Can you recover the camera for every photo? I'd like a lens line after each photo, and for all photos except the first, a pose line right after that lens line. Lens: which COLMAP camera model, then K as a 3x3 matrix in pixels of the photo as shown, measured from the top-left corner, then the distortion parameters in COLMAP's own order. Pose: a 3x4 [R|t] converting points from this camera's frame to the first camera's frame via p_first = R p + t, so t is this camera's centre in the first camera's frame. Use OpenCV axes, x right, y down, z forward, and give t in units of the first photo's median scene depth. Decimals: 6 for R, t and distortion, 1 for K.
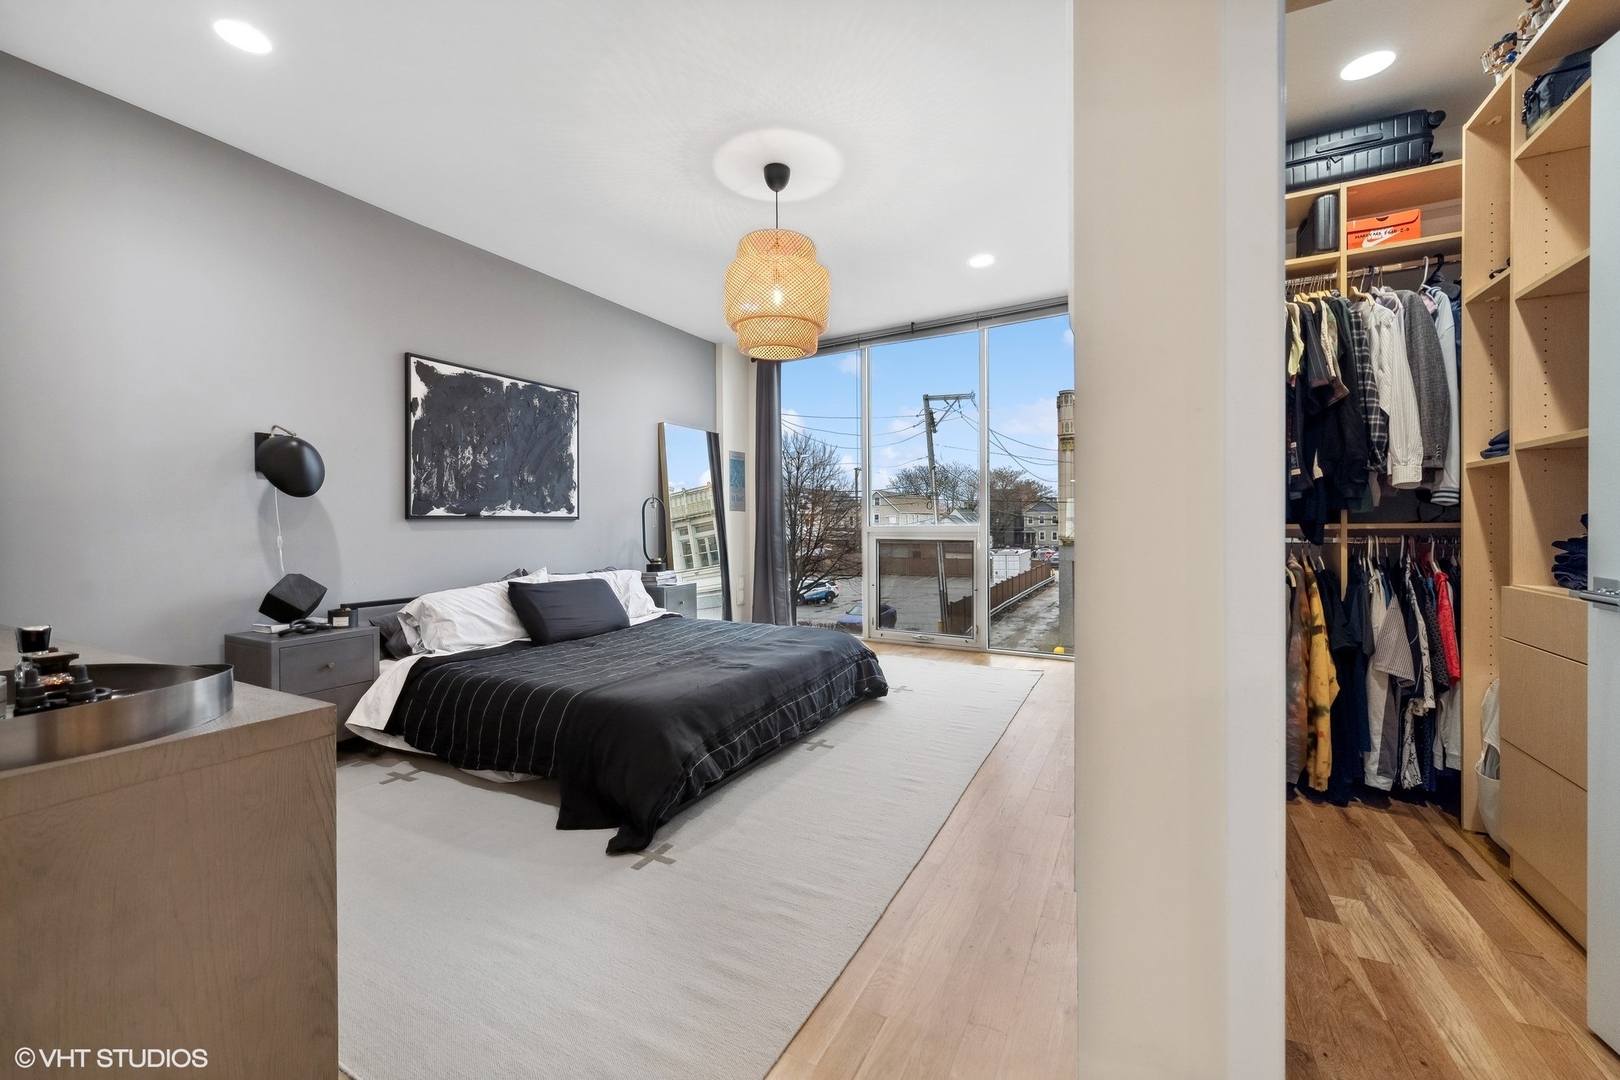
lens RADIAL K [[700.5, 0, 779.0], [0, 700.5, 530.2], [0, 0, 1]] dist [-0.001228, -0.000167]
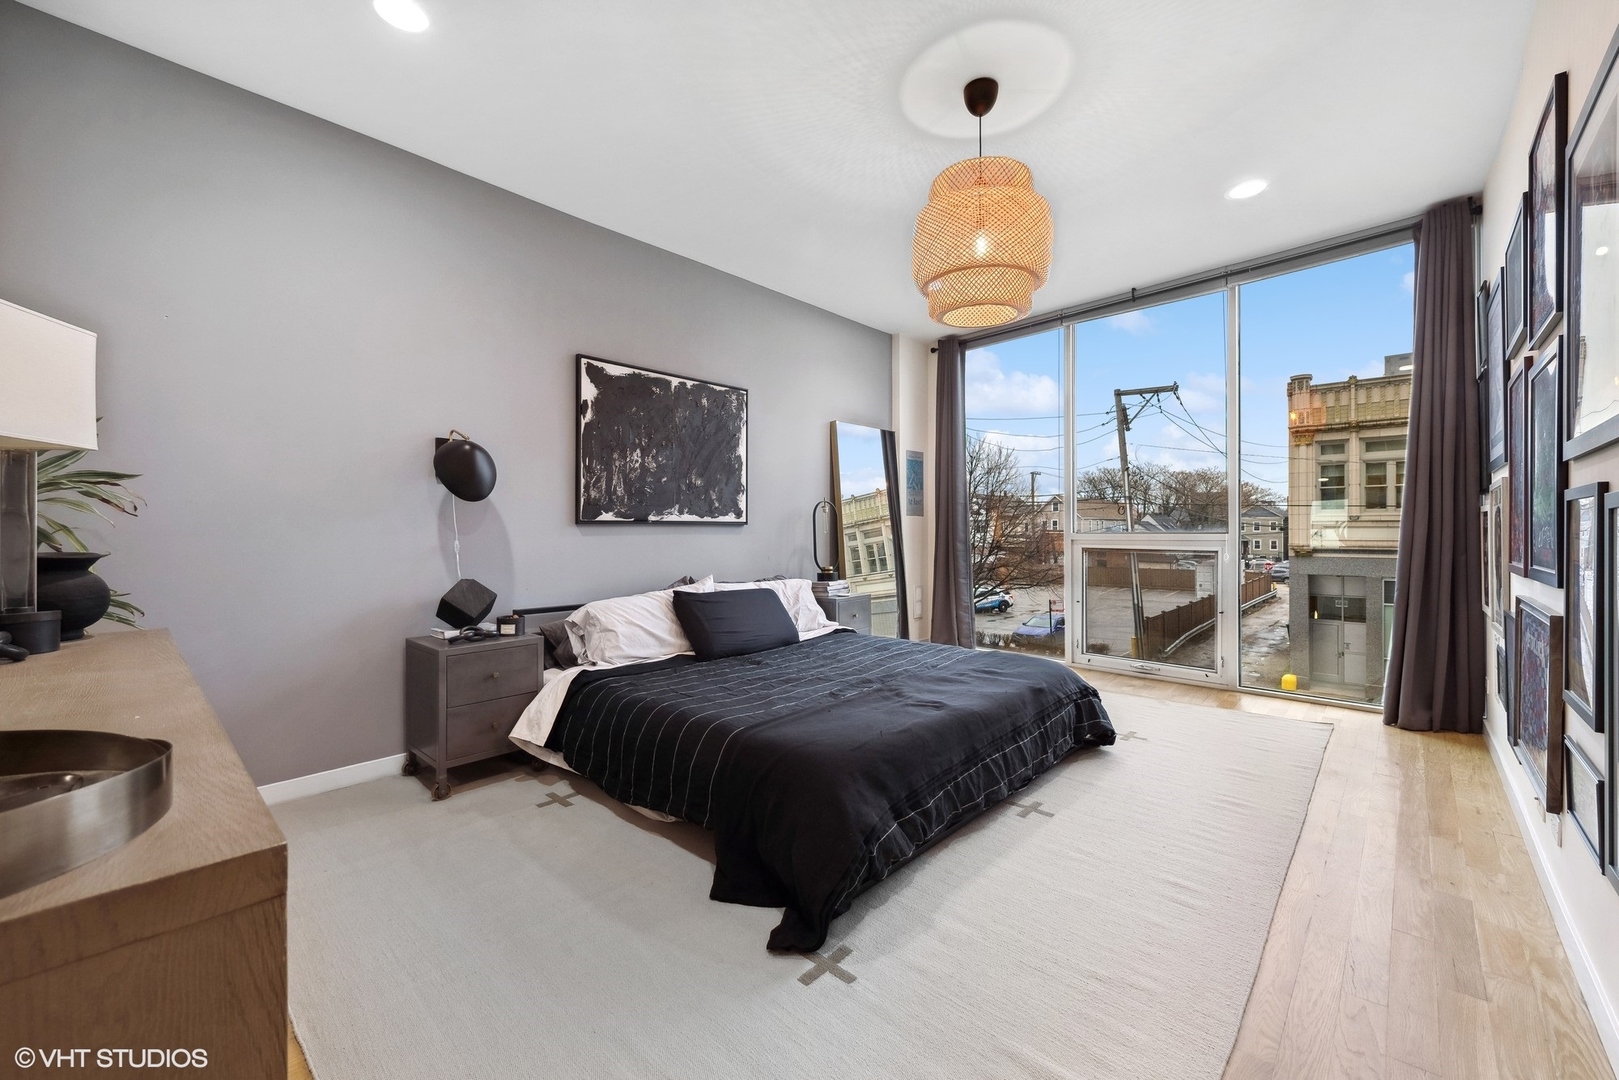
lens RADIAL K [[668.4, 0, 774.2], [0, 668.4, 534.1], [0, 0, 1]] dist [-0.000655, -0.000145]
pose [[0.969002, 0.003633, -0.247028, -0.059467], [-0.004425, 0.999987, -0.002648, -0.000959], [0.247015, 0.003659, 0.969005, 0.290847]]
